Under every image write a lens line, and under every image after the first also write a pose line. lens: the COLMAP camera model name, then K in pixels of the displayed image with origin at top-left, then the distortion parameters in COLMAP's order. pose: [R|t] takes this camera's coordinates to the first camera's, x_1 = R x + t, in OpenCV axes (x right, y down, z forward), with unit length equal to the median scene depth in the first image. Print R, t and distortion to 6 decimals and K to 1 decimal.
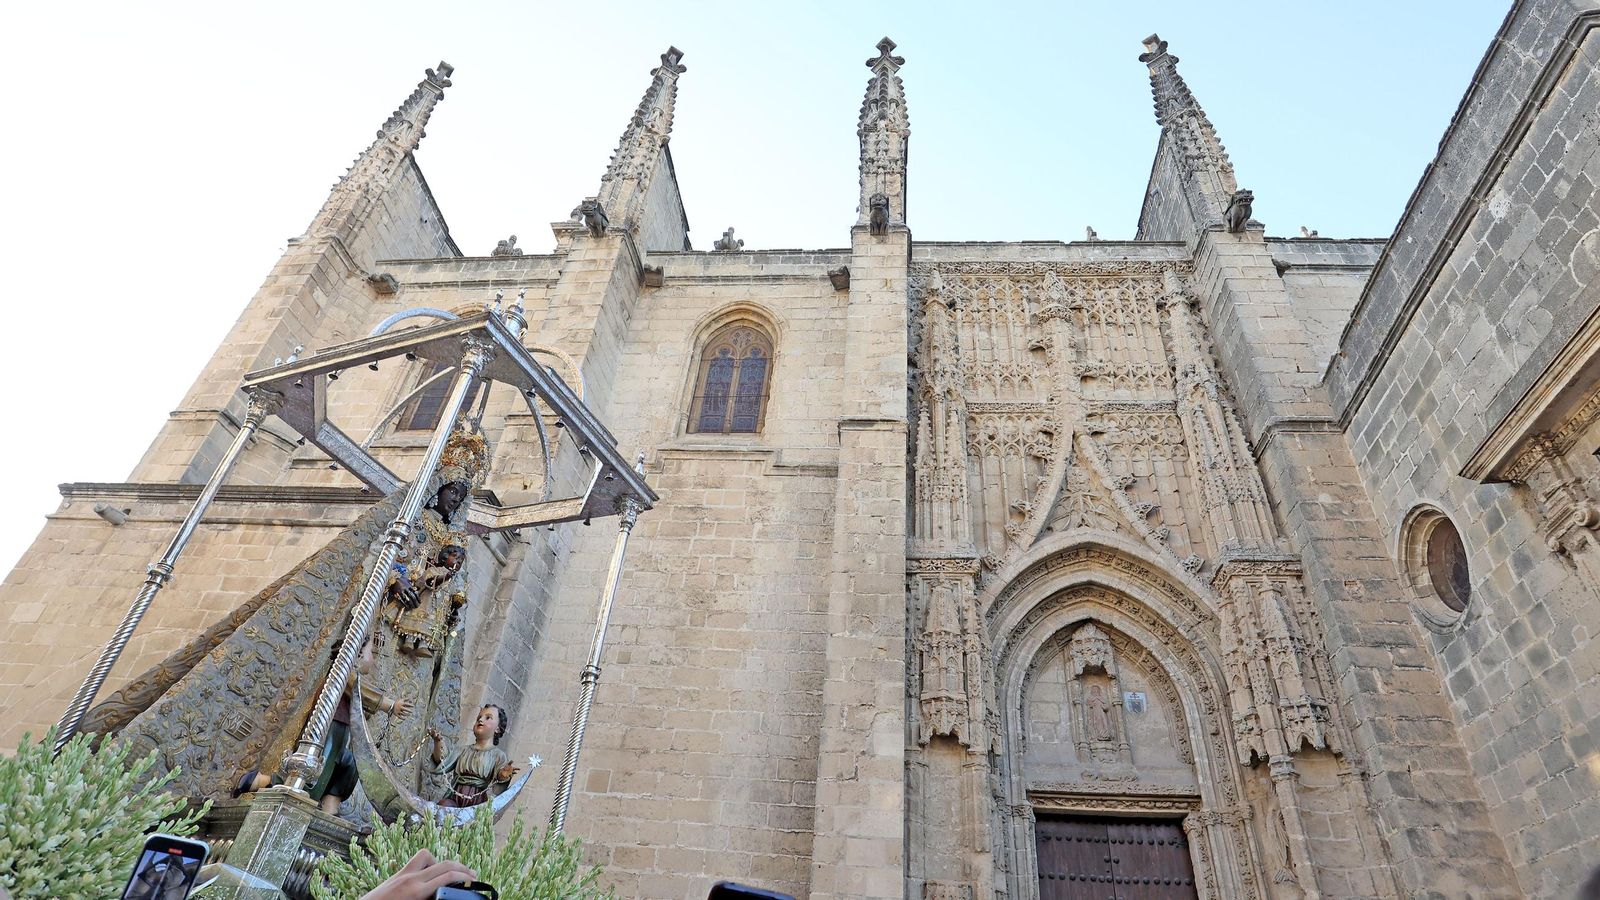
lens RADIAL K [[844.1, 0, 804.3], [0, 844.1, 364.5], [0, 0, 1]] dist [-0.088951, 0.049810]
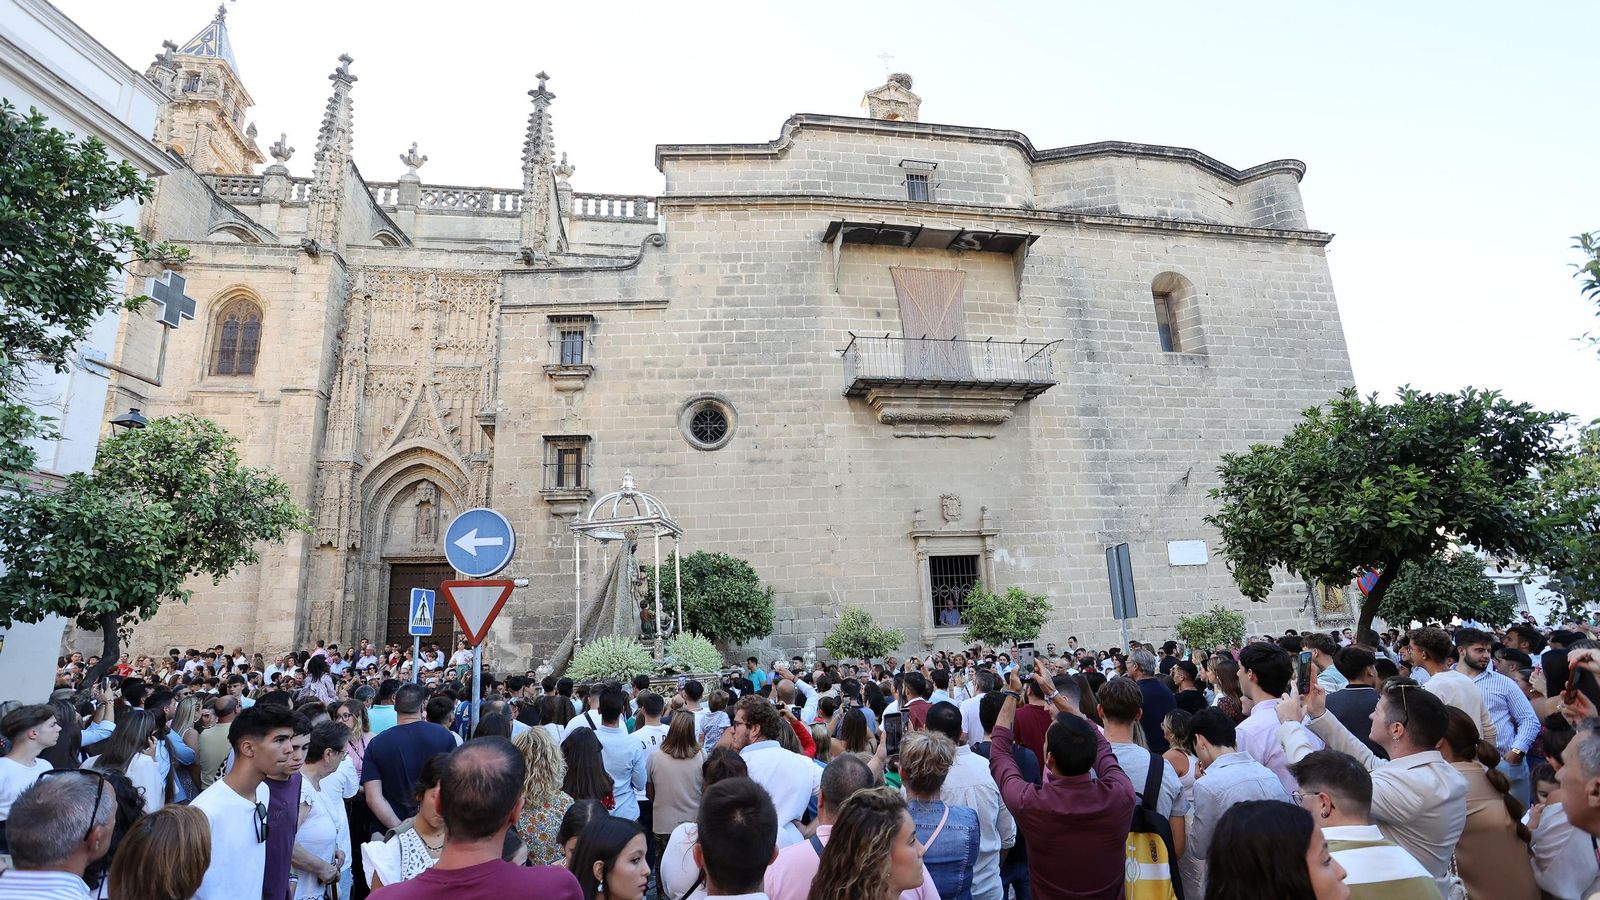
lens RADIAL K [[786.4, 0, 798.9], [0, 786.4, 440.3], [0, 0, 1]] dist [-0.079987, 0.036724]
pose [[0.960455, -0.045087, 0.274759, 0.652756], [-0.087165, 0.888513, 0.450497, -0.673161], [-0.264438, -0.456631, 0.849447, -0.783921]]
